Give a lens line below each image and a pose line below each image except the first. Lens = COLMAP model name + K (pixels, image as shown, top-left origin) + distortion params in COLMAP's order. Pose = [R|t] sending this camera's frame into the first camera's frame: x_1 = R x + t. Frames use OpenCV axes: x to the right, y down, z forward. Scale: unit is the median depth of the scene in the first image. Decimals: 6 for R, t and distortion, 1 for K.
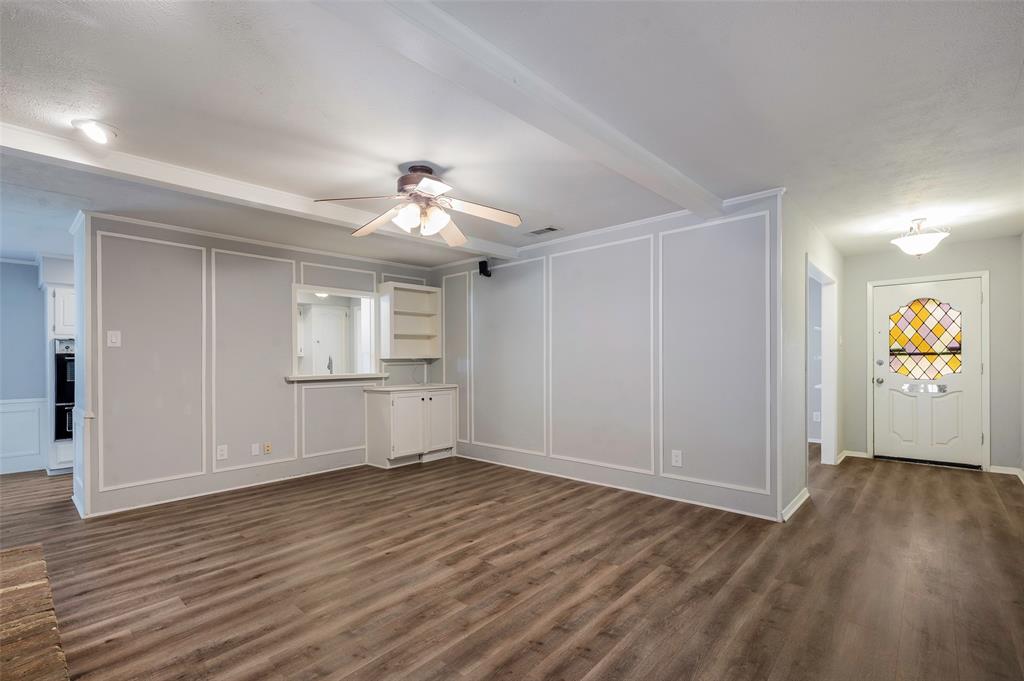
lens RADIAL K [[449.7, 0, 530.2], [0, 449.7, 358.4], [0, 0, 1]] dist [0.004120, 0.000019]
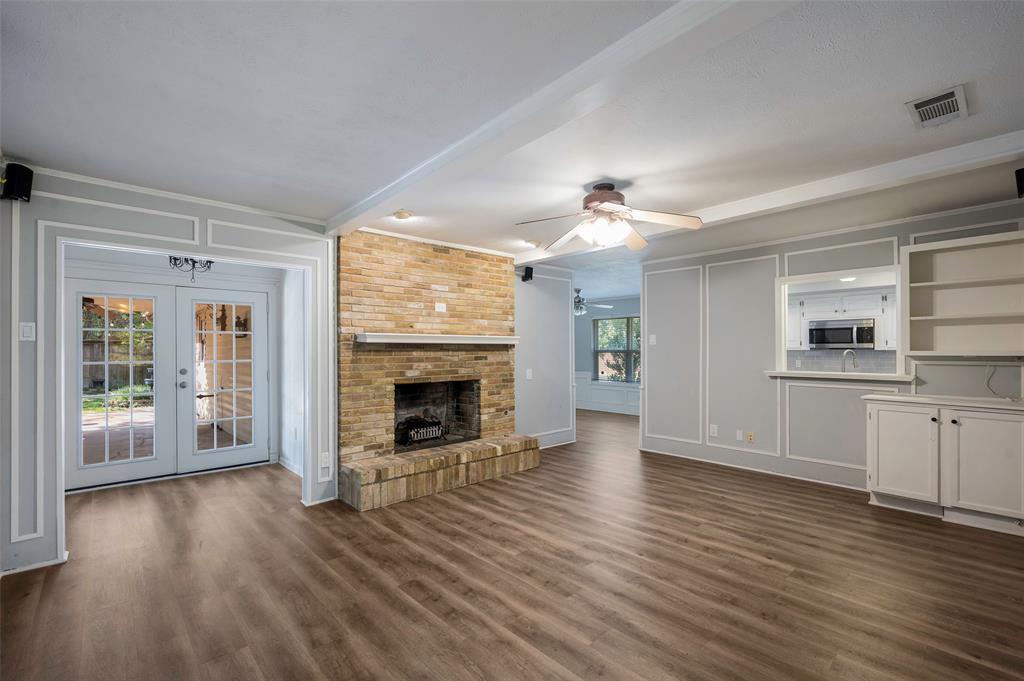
lens RADIAL K [[449.7, 0, 511.1], [0, 449.7, 346.6], [0, 0, 1]] dist [0.004120, 0.000019]
pose [[-0.101694, -0.001410, -0.994815, 0.646692], [0.001134, 0.999998, -0.001533, -0.018240], [0.994815, -0.001284, -0.101693, 0.650513]]
